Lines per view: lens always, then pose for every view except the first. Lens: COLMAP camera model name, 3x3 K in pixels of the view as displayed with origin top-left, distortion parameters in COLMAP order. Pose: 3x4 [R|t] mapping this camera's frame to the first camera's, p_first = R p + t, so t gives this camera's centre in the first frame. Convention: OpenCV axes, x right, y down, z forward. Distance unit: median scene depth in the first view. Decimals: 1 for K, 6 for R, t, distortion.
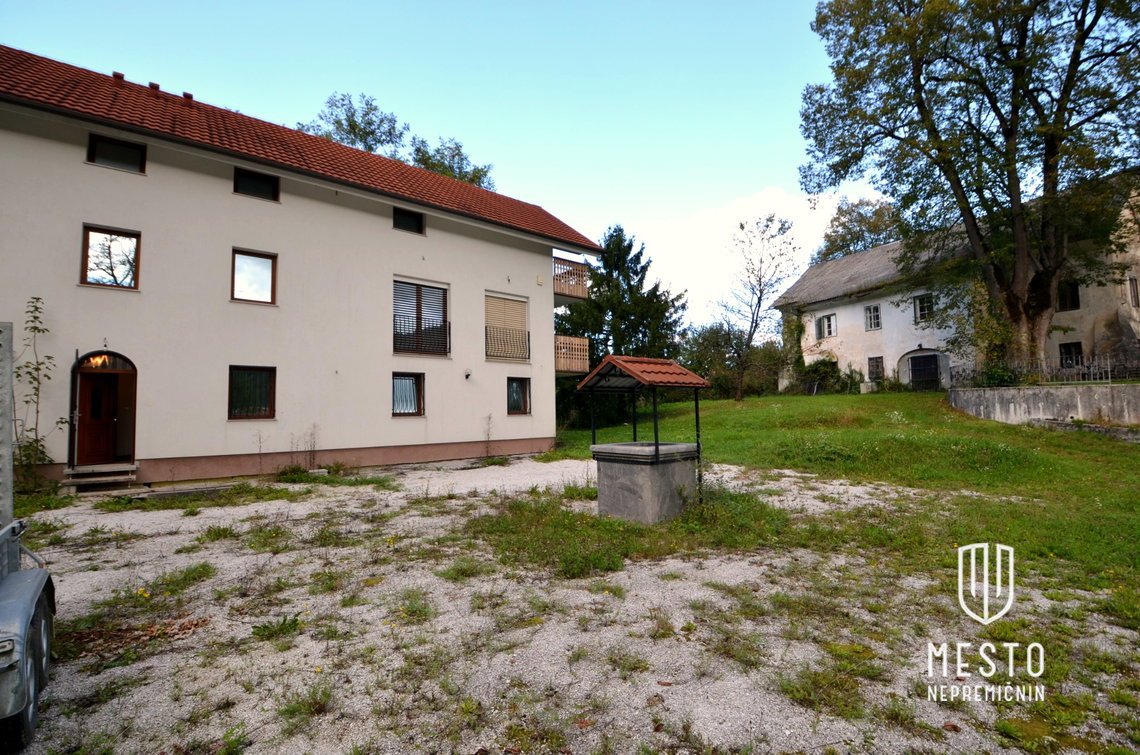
lens RADIAL K [[493.2, 0, 574.6], [0, 493.2, 393.2], [0, 0, 1]] dist [0.002811, -0.015802]
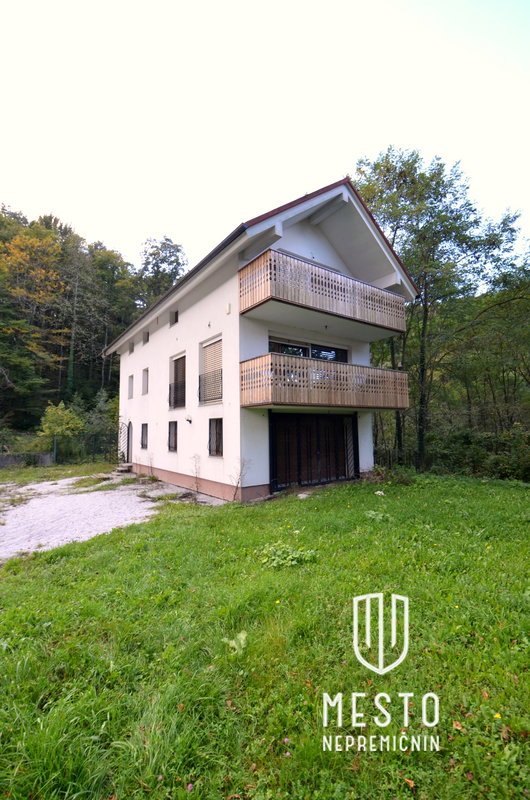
lens RADIAL K [[346.1, 0, 265.0], [0, 346.1, 400.0], [0, 0, 1]] dist [0.002811, -0.015802]
pose [[-0.069495, -0.056536, -0.995979, 0.380747], [0.061538, 0.996248, -0.060845, -0.015031], [0.995682, -0.065519, -0.065755, 0.768689]]
